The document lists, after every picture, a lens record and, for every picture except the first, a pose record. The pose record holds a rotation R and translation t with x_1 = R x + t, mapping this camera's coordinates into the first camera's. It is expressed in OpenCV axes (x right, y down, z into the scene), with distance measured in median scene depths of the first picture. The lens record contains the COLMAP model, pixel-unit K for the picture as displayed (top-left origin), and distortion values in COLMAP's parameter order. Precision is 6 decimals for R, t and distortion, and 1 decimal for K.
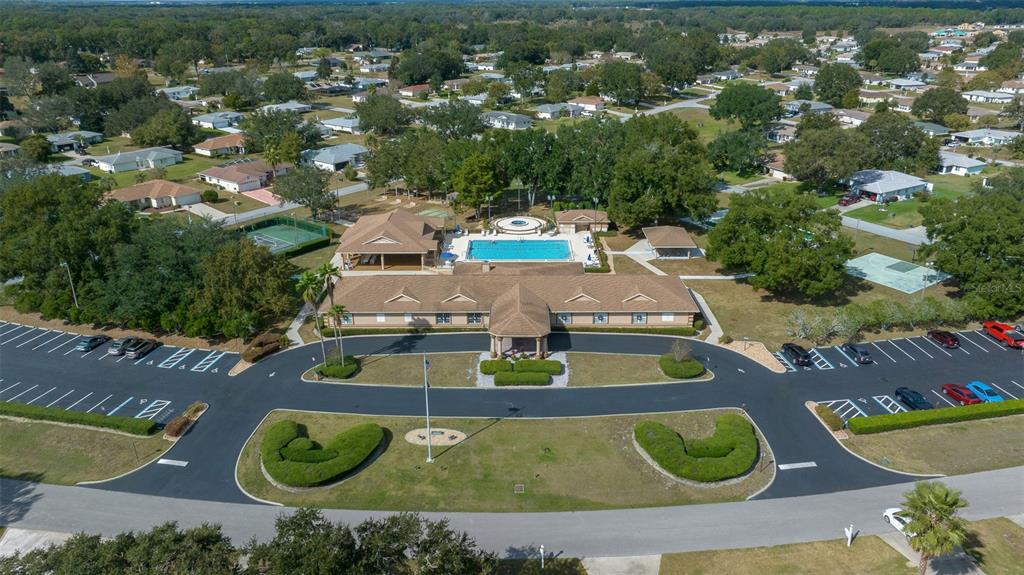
lens RADIAL K [[723.1, 0, 512.0], [0, 723.1, 287.5], [0, 0, 1]] dist [-0.016409, -0.001848]
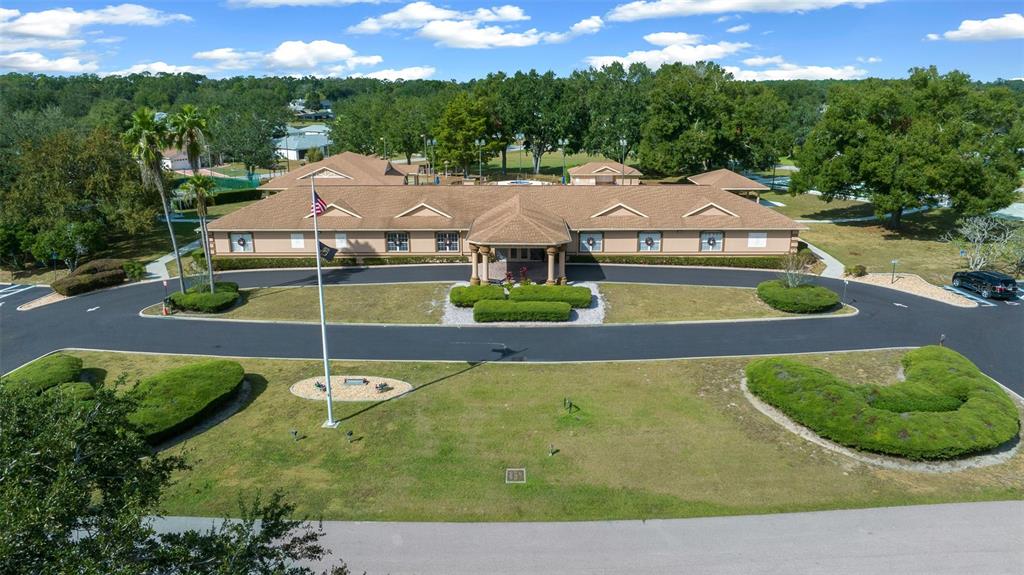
lens RADIAL K [[723.1, 0, 512.0], [0, 723.1, 287.5], [0, 0, 1]] dist [-0.016409, -0.001848]
pose [[0.999992, 0.001211, -0.003846, 0.006573], [-0.001630, 0.993805, -0.111126, 0.151089], [0.003687, 0.111131, 0.993799, 0.384852]]
